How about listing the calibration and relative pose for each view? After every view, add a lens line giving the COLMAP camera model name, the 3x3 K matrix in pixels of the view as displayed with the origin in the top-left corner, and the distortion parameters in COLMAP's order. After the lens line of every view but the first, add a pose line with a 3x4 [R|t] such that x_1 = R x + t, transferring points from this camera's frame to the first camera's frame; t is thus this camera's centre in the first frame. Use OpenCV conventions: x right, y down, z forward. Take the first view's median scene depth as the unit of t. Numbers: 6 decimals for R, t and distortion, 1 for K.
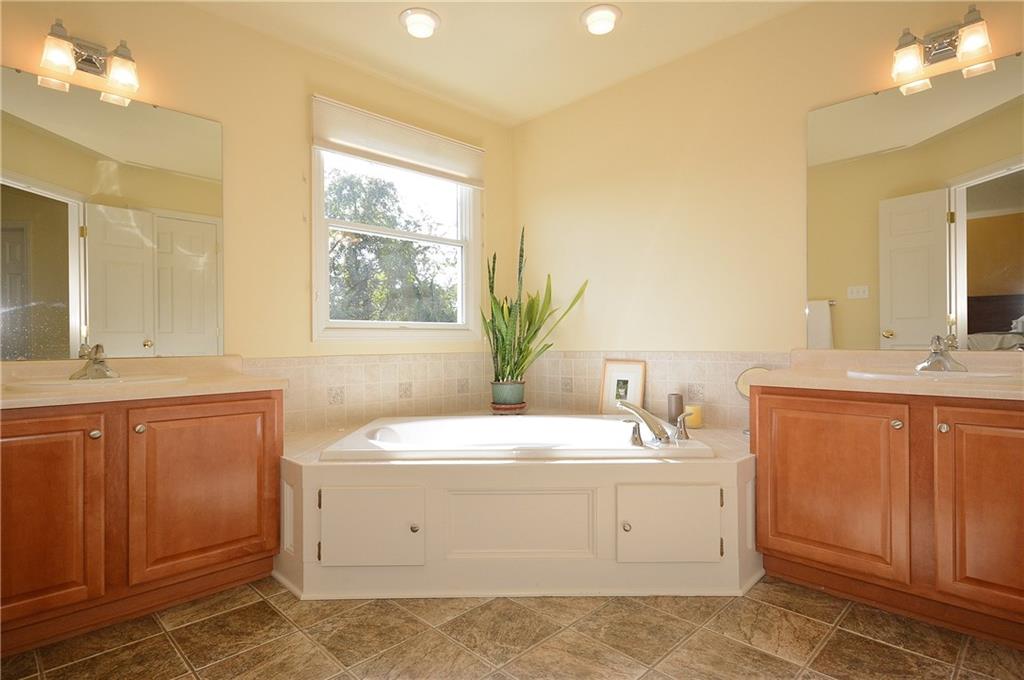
lens RADIAL K [[552.7, 0, 511.8], [0, 552.7, 340.4], [0, 0, 1]] dist [0.003580, -0.000110]
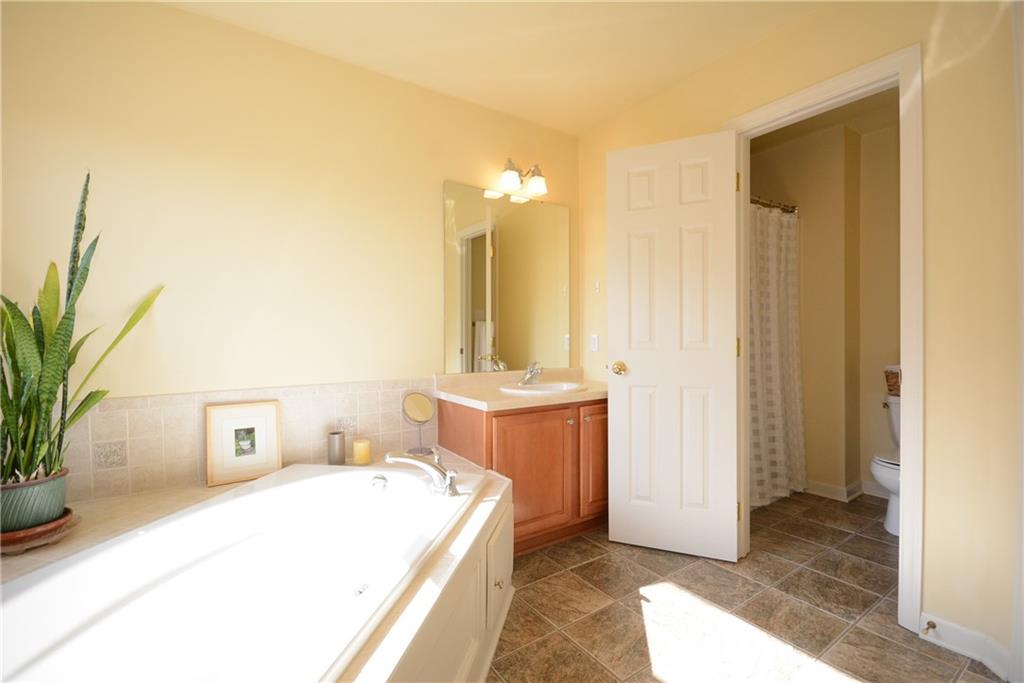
lens RADIAL K [[452.9, 0, 512.2], [0, 452.9, 340.4], [0, 0, 1]] dist [-0.008062, -0.001104]
pose [[0.161767, -0.002325, 0.986826, -0.457767], [0.003210, 0.999993, 0.001829, -0.063370], [-0.986824, 0.002872, 0.161774, 0.728958]]
